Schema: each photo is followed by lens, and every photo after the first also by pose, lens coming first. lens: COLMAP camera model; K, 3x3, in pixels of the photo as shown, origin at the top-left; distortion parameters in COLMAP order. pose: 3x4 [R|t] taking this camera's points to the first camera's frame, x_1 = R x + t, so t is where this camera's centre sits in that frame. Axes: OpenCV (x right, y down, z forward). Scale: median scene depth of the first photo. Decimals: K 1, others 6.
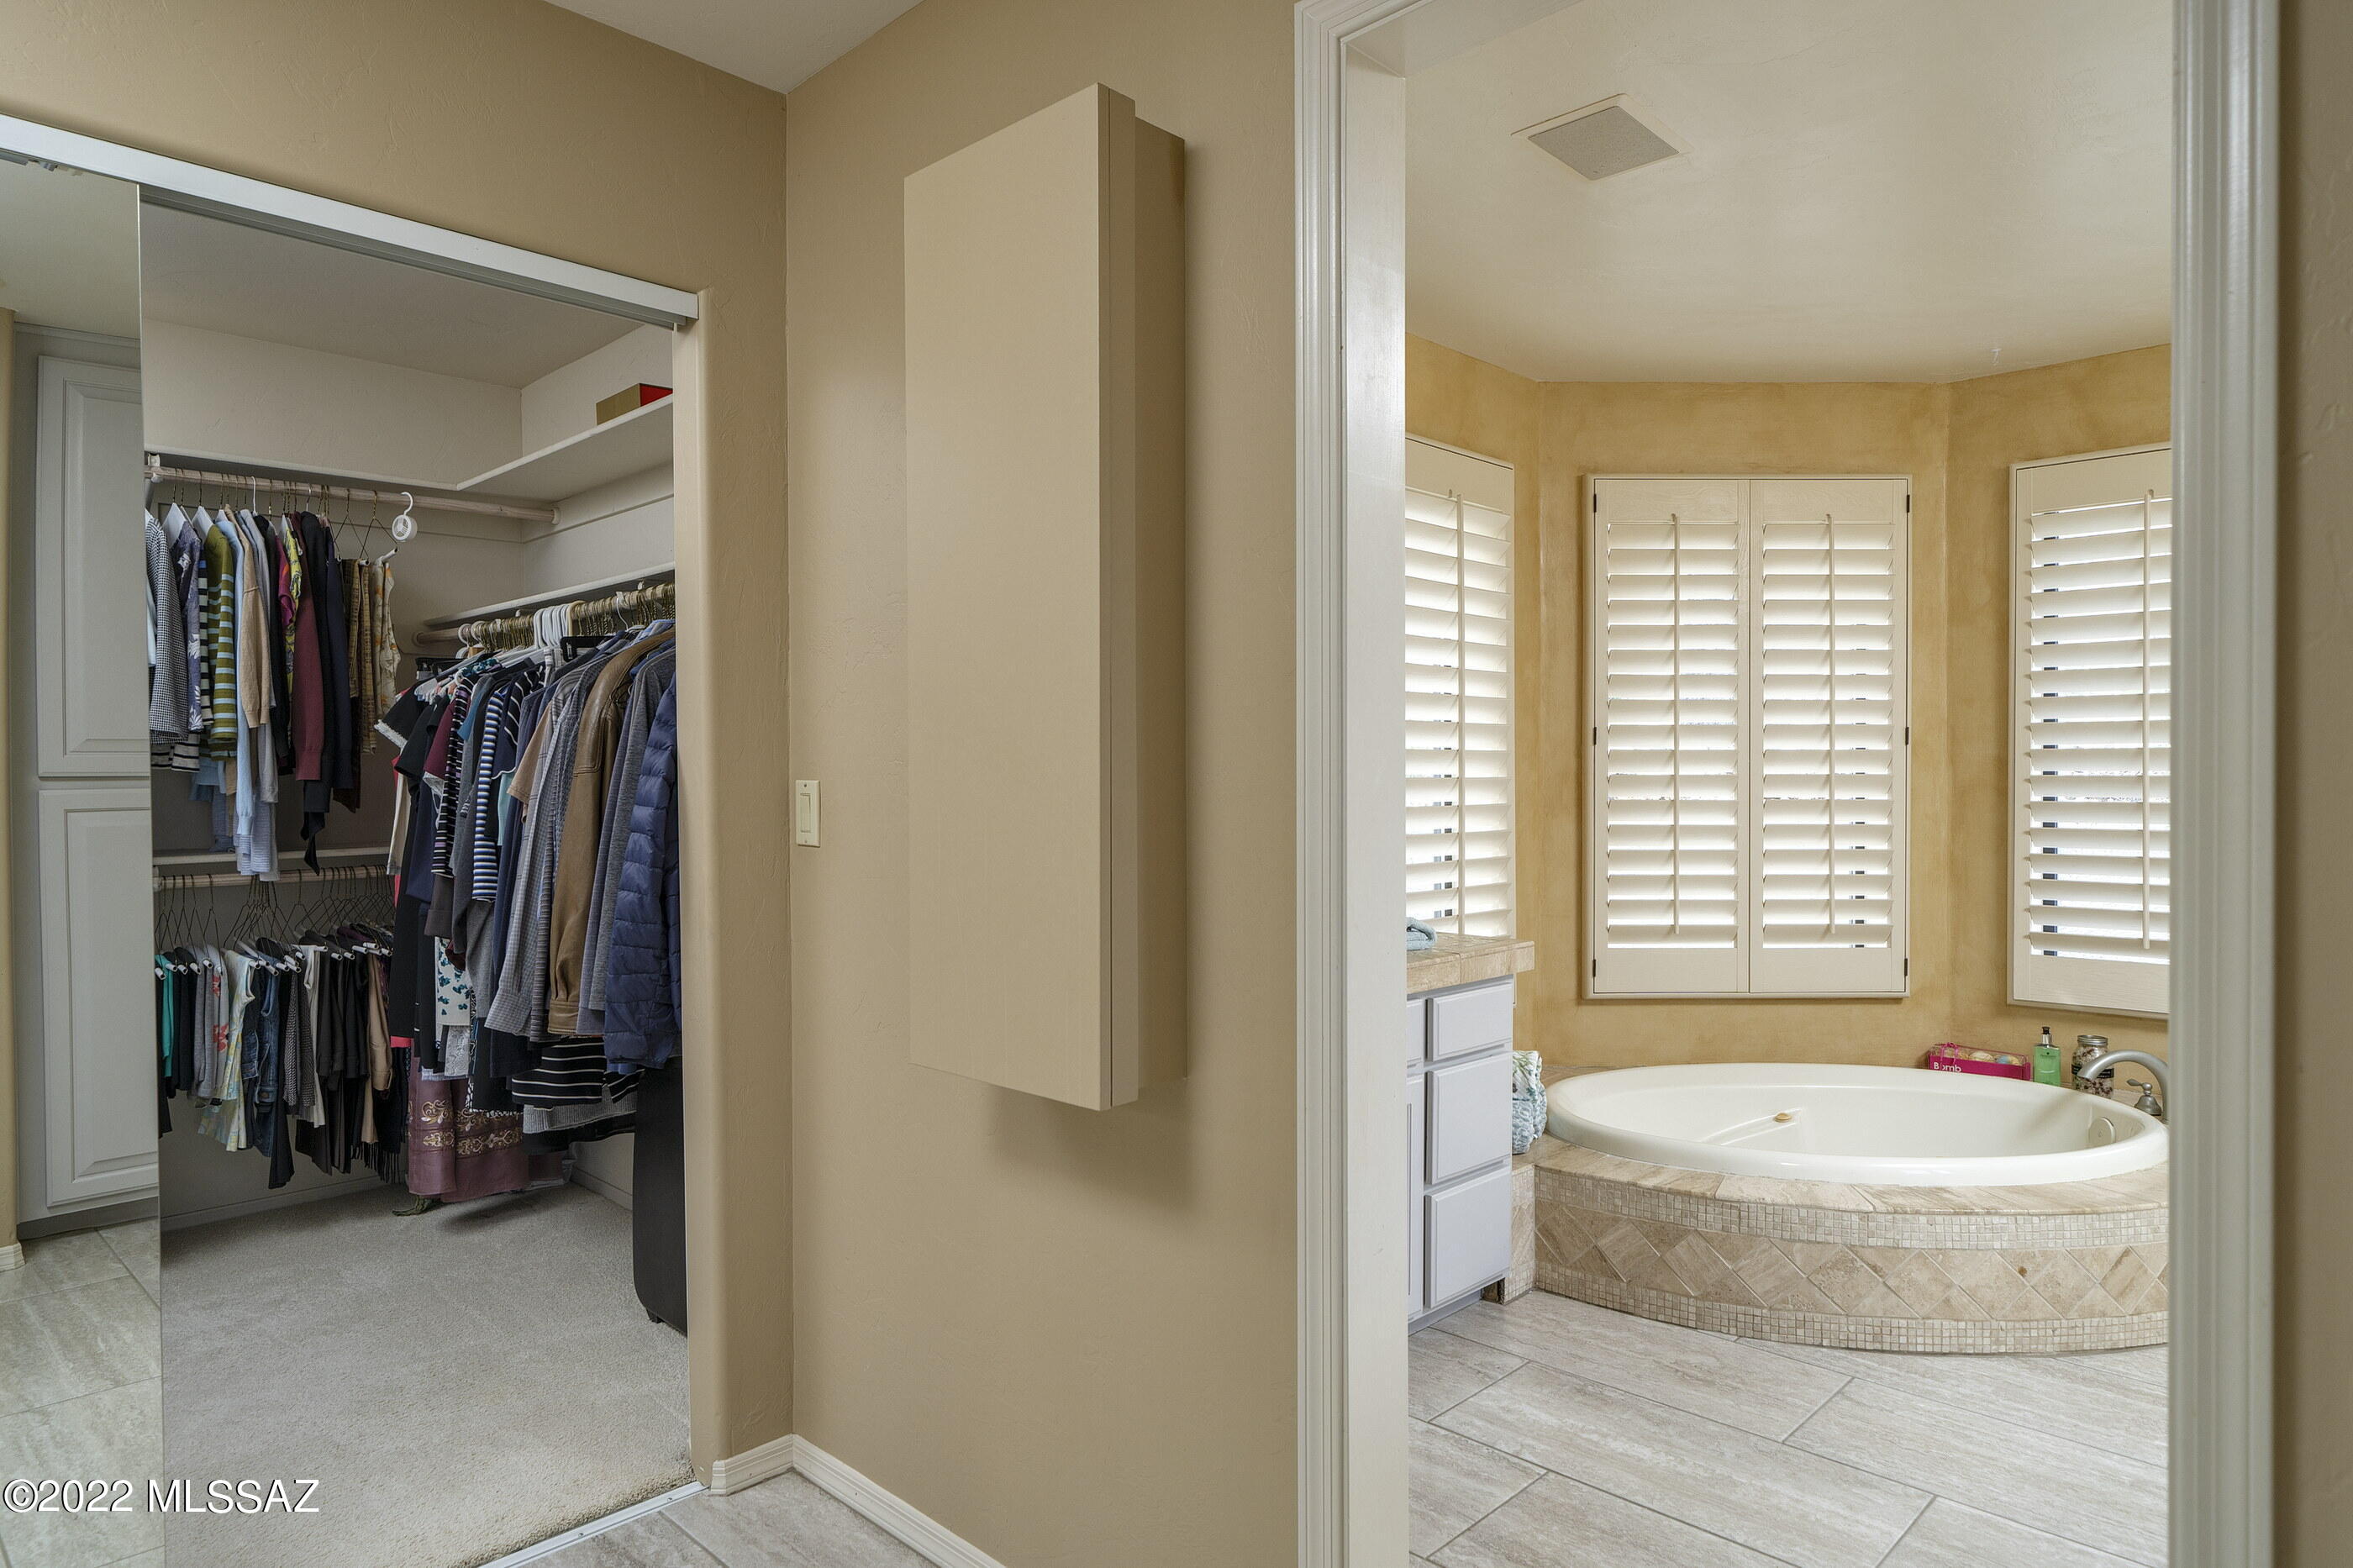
lens RADIAL K [[1417.4, 0, 1182.1], [0, 1417.4, 771.6], [0, 0, 1]] dist [0.023713, 0.000553]
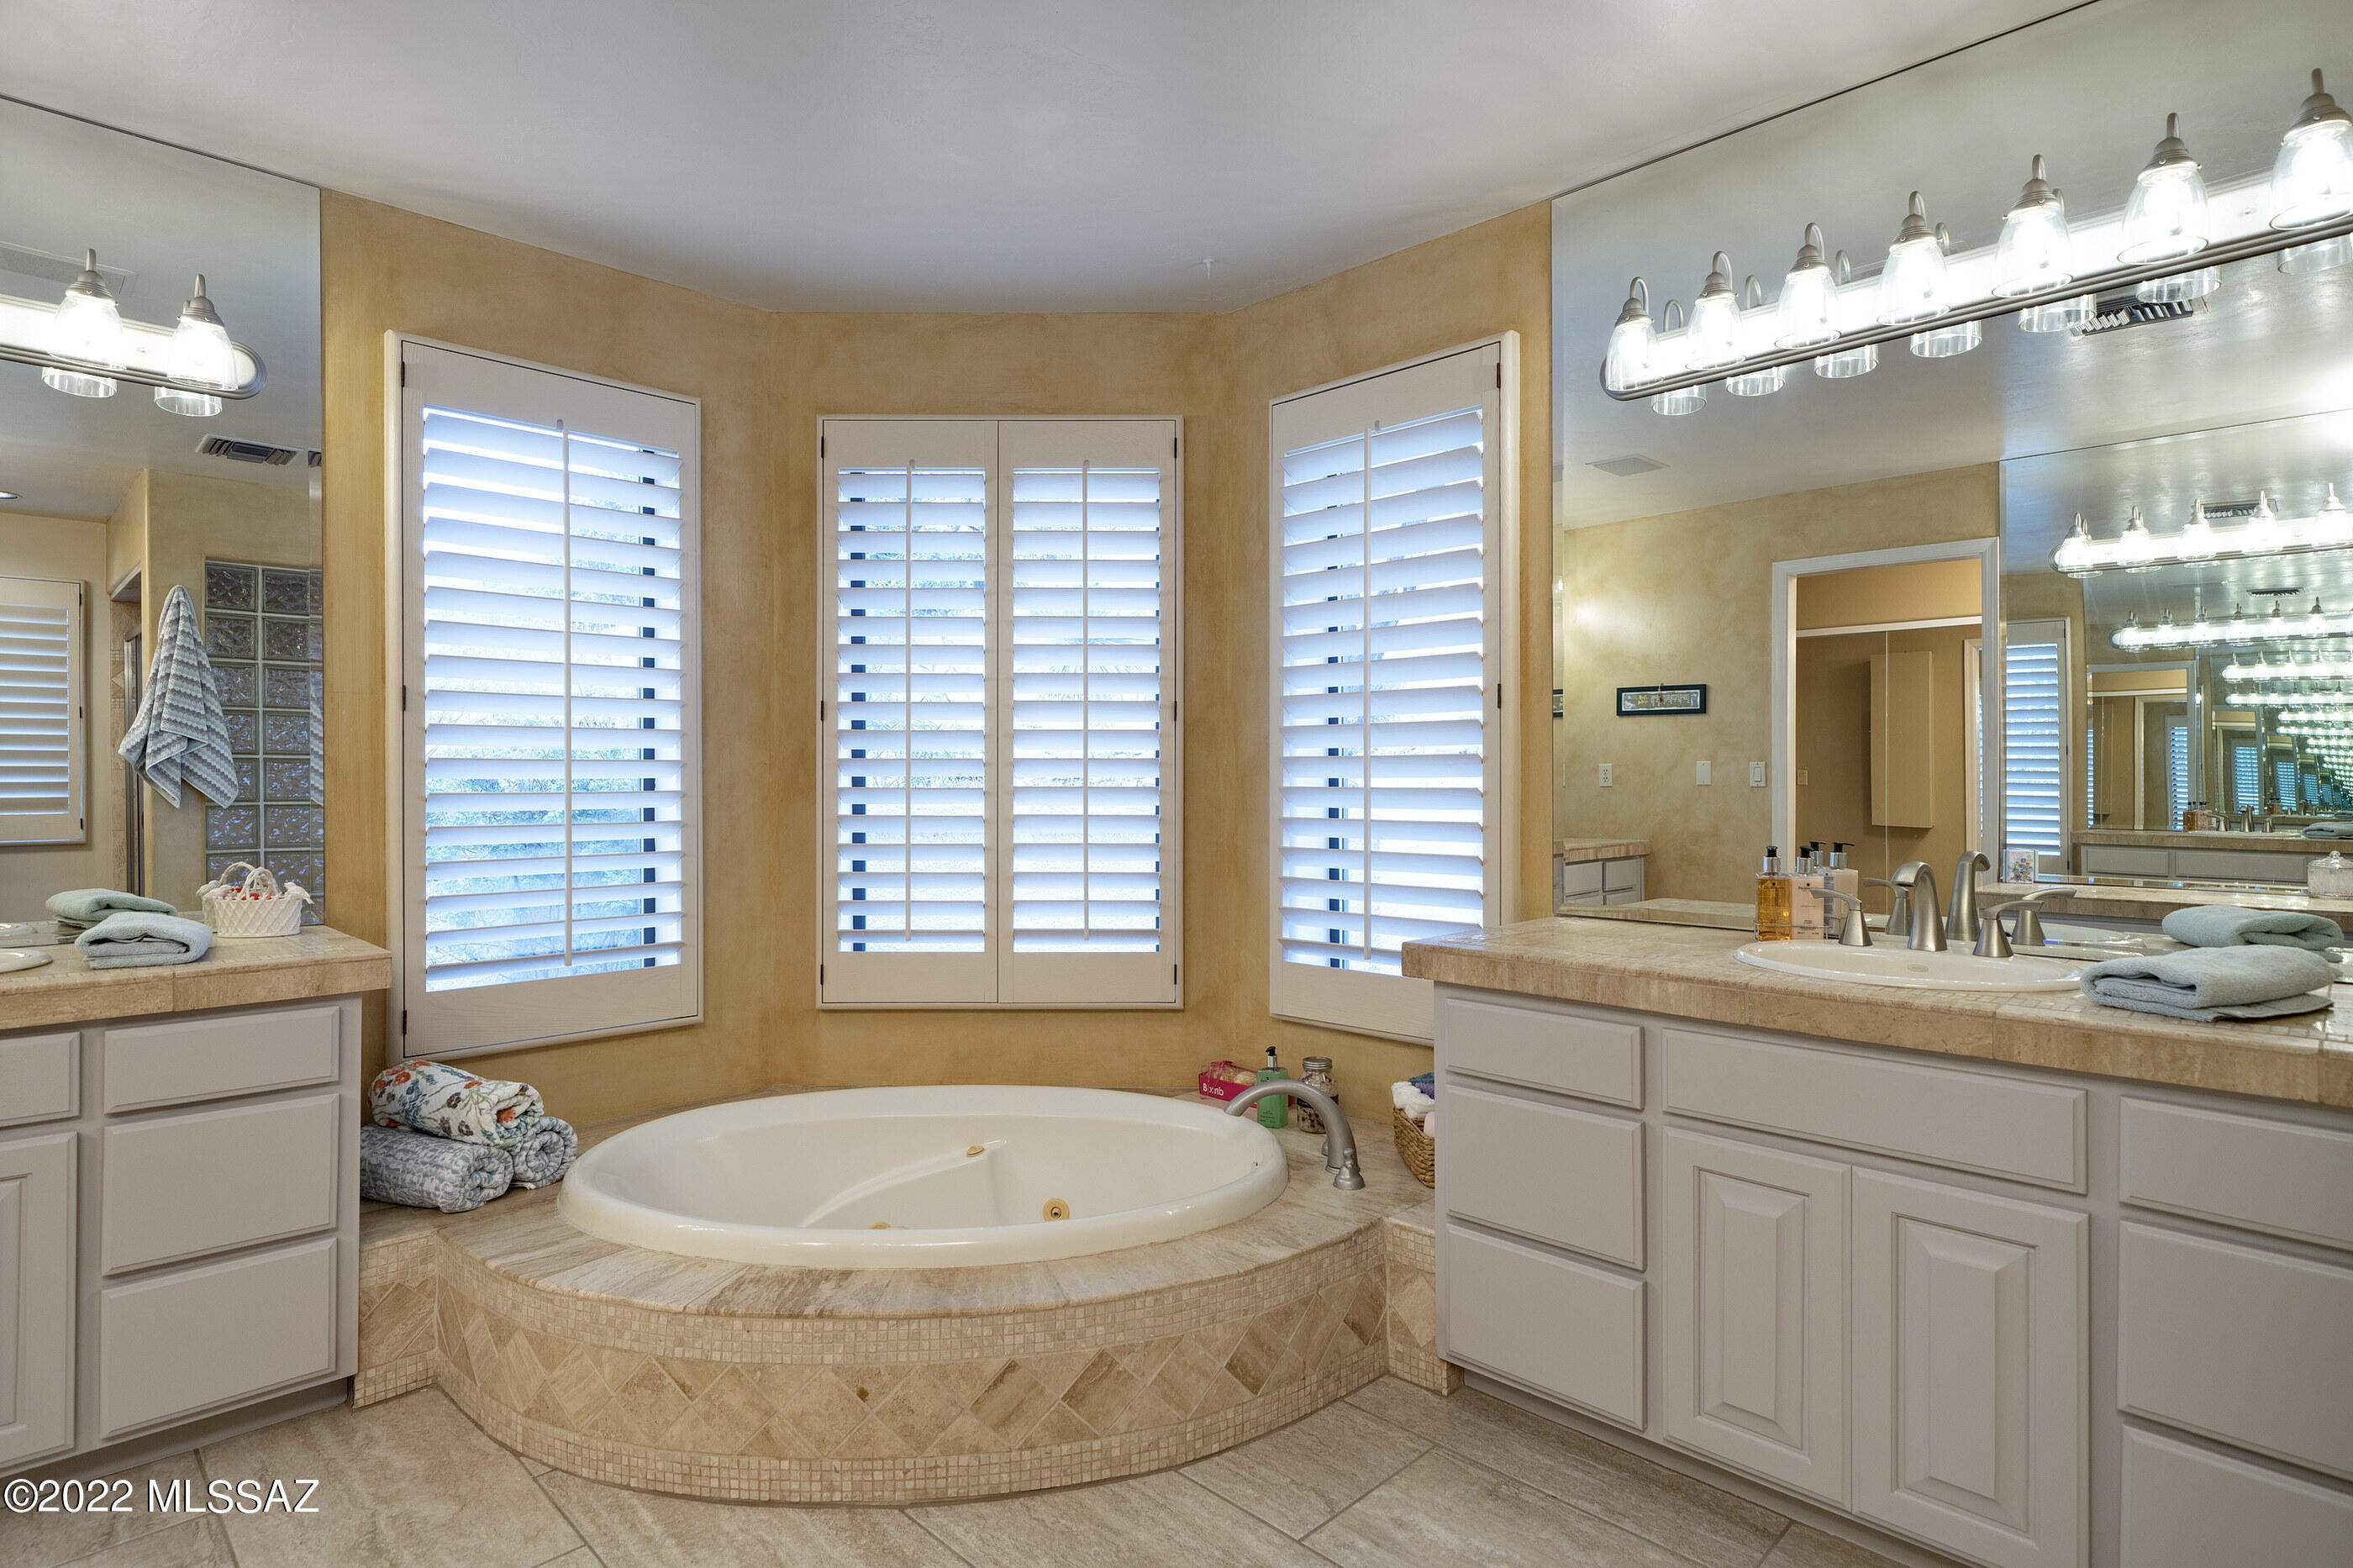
lens RADIAL K [[1221.0, 0, 1175.1], [0, 1221.0, 775.1], [0, 0, 1]] dist [0.001321, 0.002197]
pose [[0.999714, 0.001434, -0.023882, 0.758542], [-0.001640, 0.999962, -0.008605, 0.029562], [0.023869, 0.008642, 0.999678, 0.358584]]
